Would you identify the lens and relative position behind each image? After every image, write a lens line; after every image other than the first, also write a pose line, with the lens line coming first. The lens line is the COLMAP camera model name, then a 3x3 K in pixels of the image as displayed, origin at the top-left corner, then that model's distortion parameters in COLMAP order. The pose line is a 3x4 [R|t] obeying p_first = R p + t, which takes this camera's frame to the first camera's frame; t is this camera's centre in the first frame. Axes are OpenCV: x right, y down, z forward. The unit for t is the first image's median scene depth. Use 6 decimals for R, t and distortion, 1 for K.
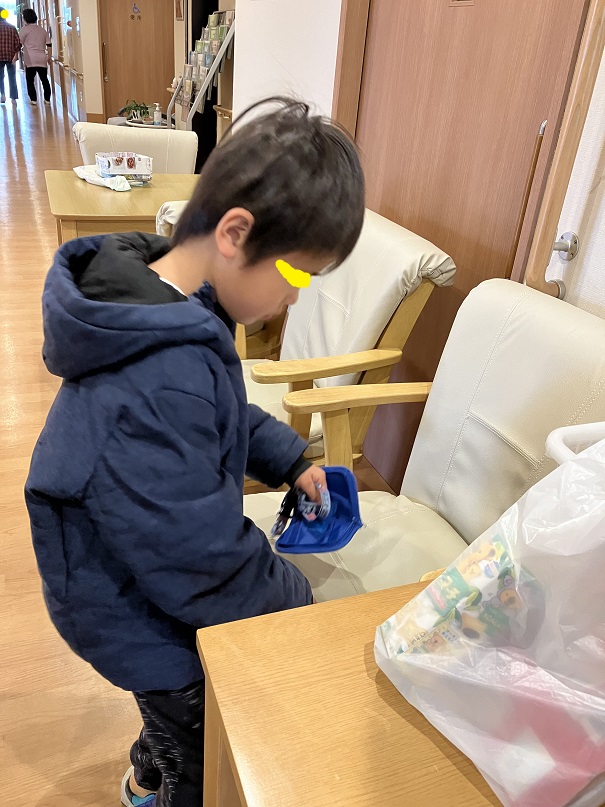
lens RADIAL K [[675.3, 0, 294.7], [0, 675.3, 396.9], [0, 0, 1]] dist [-0.013560, -0.007844]
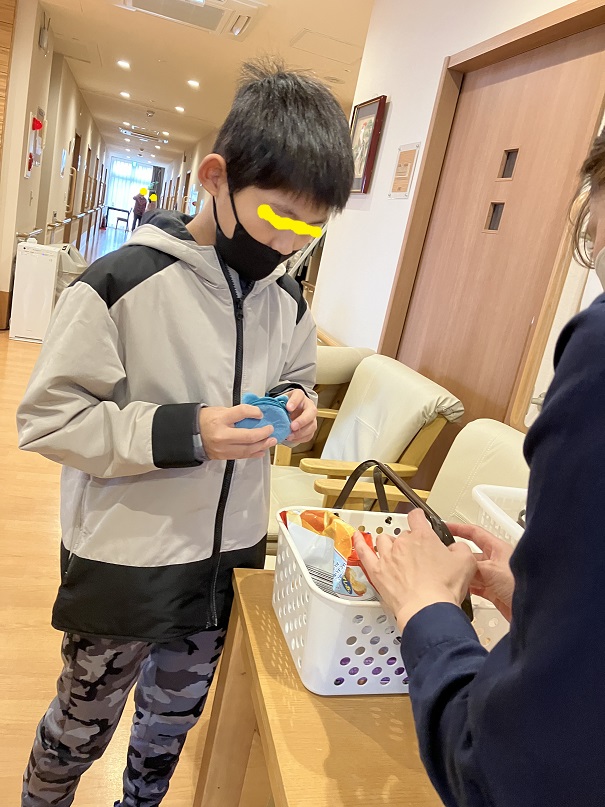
lens RADIAL K [[675.3, 0, 307.0], [0, 675.3, 407.5], [0, 0, 1]] dist [-0.013560, -0.007844]
pose [[0.986125, 0.148763, -0.073665, 0.029649], [-0.161970, 0.959461, -0.230653, 0.161296], [0.036366, 0.239385, 0.970244, -0.307952]]
